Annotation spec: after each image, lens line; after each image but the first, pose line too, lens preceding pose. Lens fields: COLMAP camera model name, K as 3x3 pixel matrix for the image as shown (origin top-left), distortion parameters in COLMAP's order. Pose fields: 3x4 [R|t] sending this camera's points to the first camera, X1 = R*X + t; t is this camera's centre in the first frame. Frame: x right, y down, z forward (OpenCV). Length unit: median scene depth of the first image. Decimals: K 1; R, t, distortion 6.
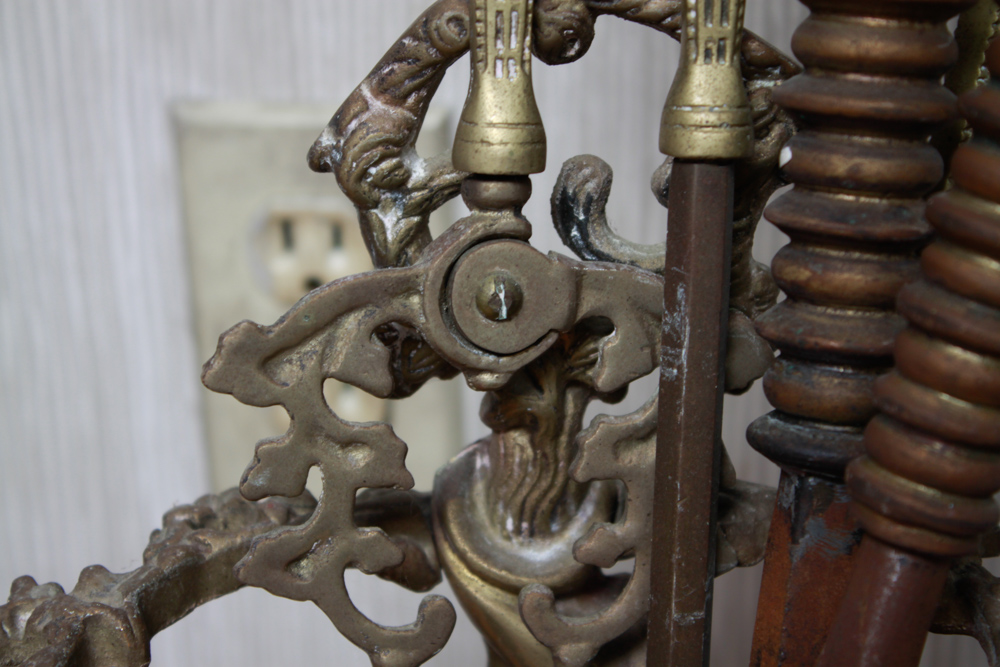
lens RADIAL K [[2321.2, 0, 495.2], [0, 2321.2, 353.0], [0, 0, 1]] dist [0.058536, 0.023678]
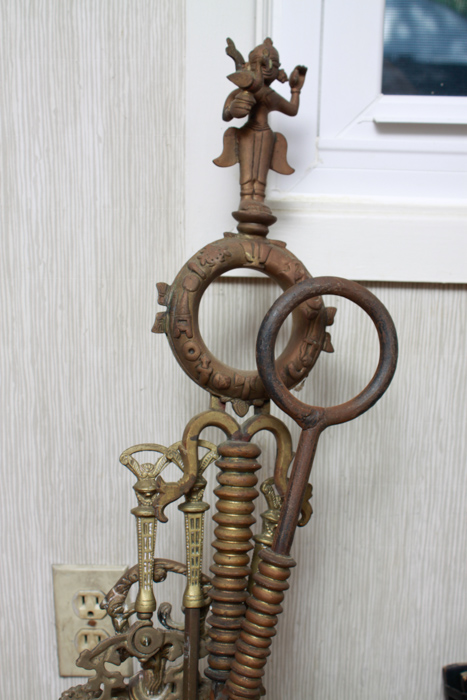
lens RADIAL K [[894.8, 0, 233.5], [0, 894.8, 350.0], [0, 0, 1]] dist [-0.083161, 0.059451]
pose [[0.992797, -0.001542, 0.119802, -0.032333], [0.028387, 0.974473, -0.222703, -0.176048], [-0.116400, 0.224500, 0.967497, -0.713660]]
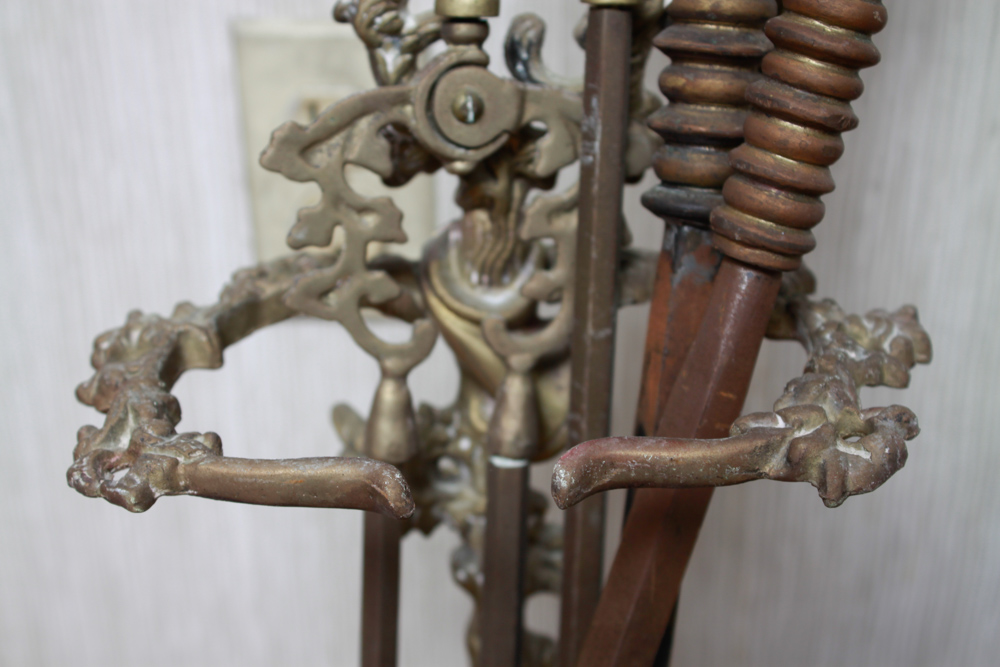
lens RADIAL K [[1652.8, 0, 494.1], [0, 1652.8, 356.6], [0, 0, 1]] dist [-0.032063, 0.185696]
pose [[0.999660, -0.004824, 0.025632, -0.008666], [0.003973, 0.999442, 0.033150, 0.095397], [-0.025777, -0.033037, 0.999122, -0.019141]]
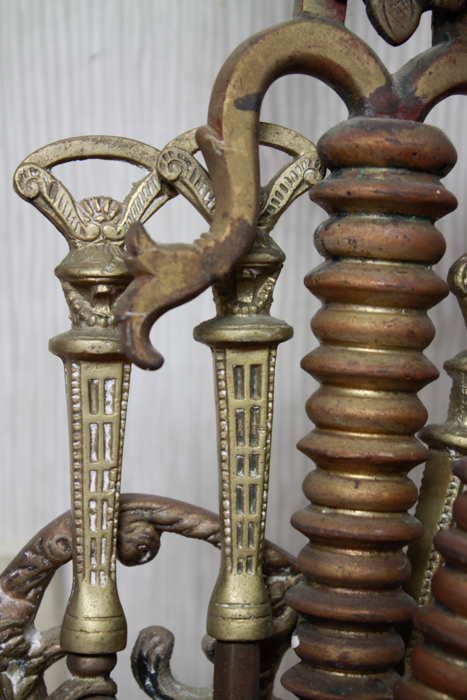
lens RADIAL K [[1572.3, 0, 233.5], [0, 1572.3, 350.0], [0, 0, 1]] dist [0.036595, 0.100667]
pose [[0.996336, -0.004409, 0.085410, 0.005423], [0.016915, 0.989101, -0.146264, -0.114951], [-0.083835, 0.147172, 0.985552, 0.025248]]
